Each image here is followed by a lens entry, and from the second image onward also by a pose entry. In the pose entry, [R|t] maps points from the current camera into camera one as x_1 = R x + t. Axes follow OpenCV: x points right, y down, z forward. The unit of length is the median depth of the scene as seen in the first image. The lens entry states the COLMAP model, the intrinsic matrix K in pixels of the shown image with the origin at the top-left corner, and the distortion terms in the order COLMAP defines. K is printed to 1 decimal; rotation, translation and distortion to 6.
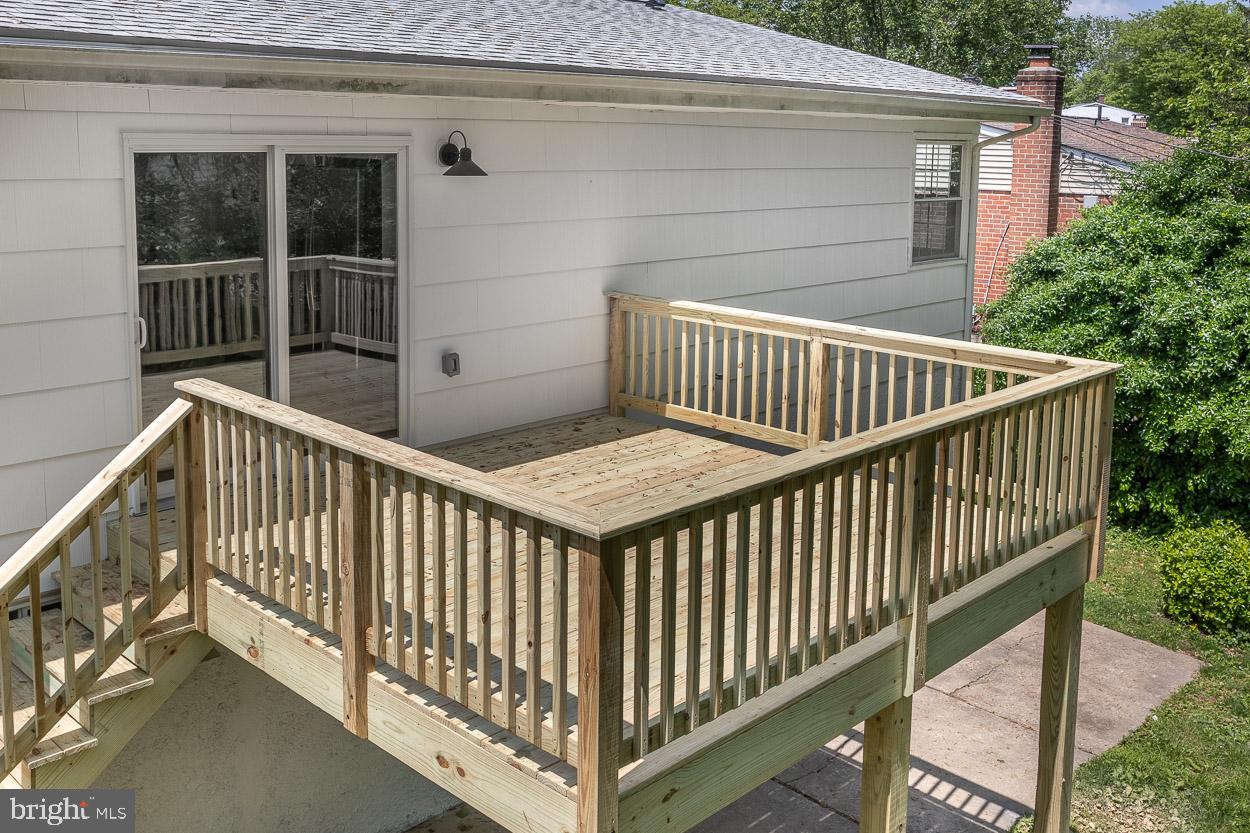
lens RADIAL K [[1161.8, 0, 625.0], [0, 1161.8, 416.5], [0, 0, 1]] dist [-0.010309, -0.014638]
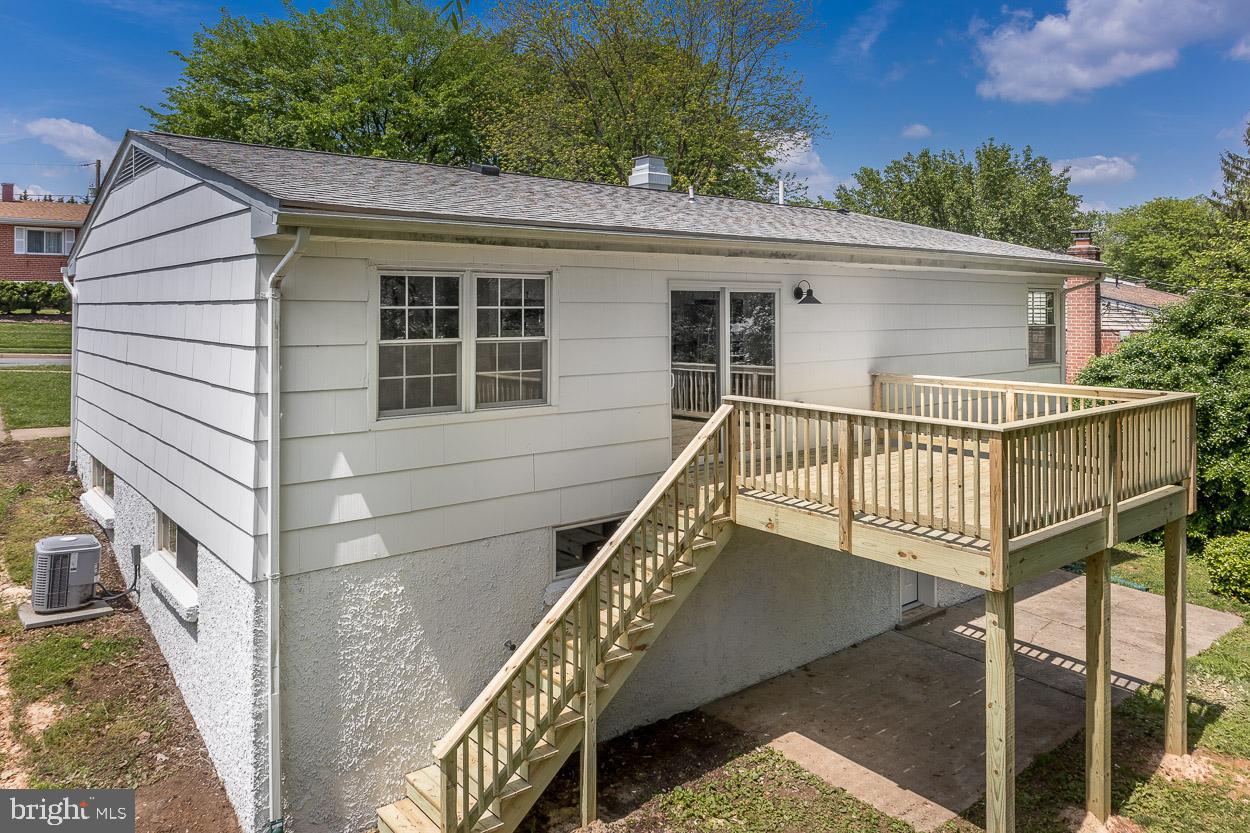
lens RADIAL K [[921.6, 0, 625.0], [0, 921.6, 416.5], [0, 0, 1]] dist [-0.006258, -0.006017]
pose [[0.996100, -0.010443, -0.087608, -0.187544], [-0.000639, 0.992091, -0.125515, 0.094148], [0.088226, 0.125082, 0.988216, -0.273987]]
